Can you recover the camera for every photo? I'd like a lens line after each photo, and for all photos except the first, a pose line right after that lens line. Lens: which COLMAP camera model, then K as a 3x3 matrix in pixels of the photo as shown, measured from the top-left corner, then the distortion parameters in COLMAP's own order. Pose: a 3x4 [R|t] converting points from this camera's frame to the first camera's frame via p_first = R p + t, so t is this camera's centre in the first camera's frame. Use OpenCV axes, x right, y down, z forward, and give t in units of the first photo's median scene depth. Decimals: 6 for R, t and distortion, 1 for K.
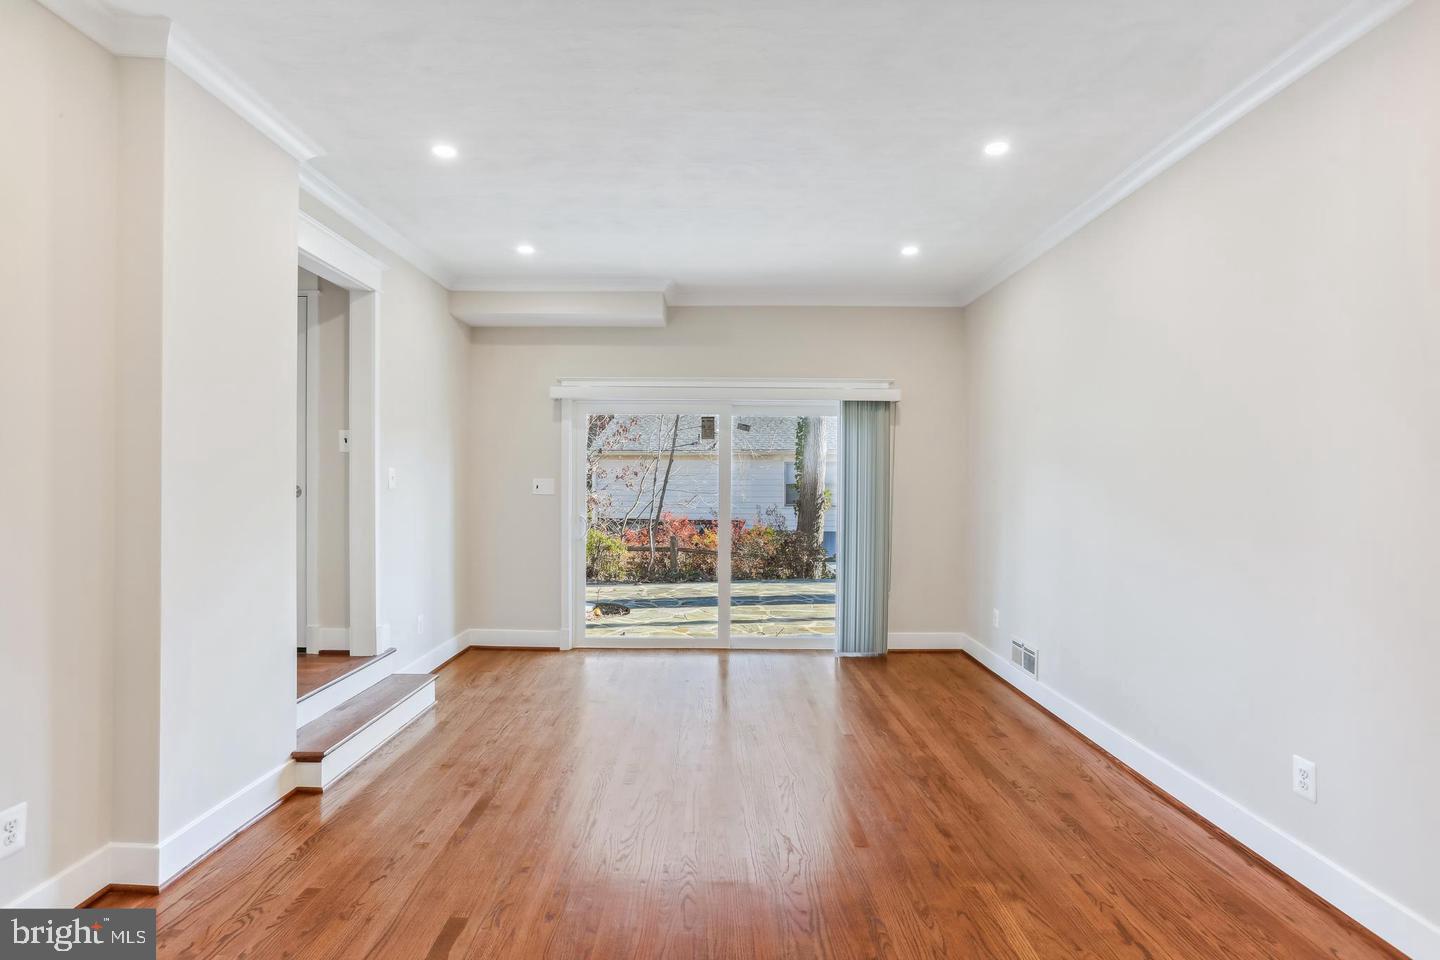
lens RADIAL K [[701.7, 0, 720.0], [0, 701.7, 480.0], [0, 0, 1]] dist [-0.001068, -0.000090]
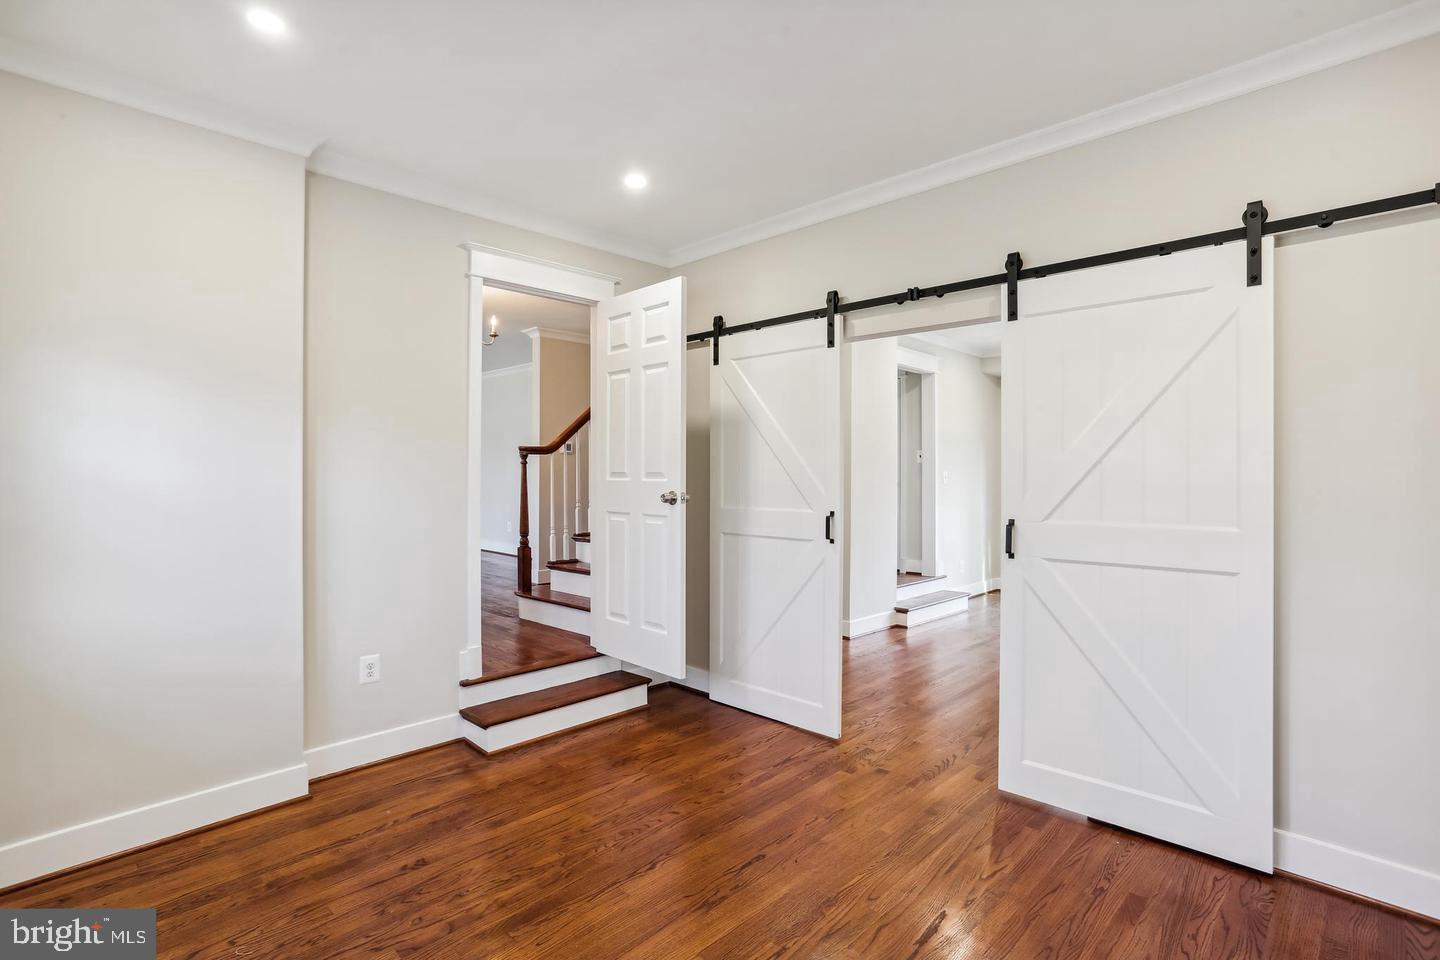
lens RADIAL K [[701.7, 0, 720.0], [0, 701.7, 480.0], [0, 0, 1]] dist [-0.001068, -0.000090]
pose [[0.709552, -0.001445, -0.704652, 0.387485], [0.003639, 0.999992, 0.001614, -0.001929], [0.704644, -0.003709, 0.709552, -0.666992]]
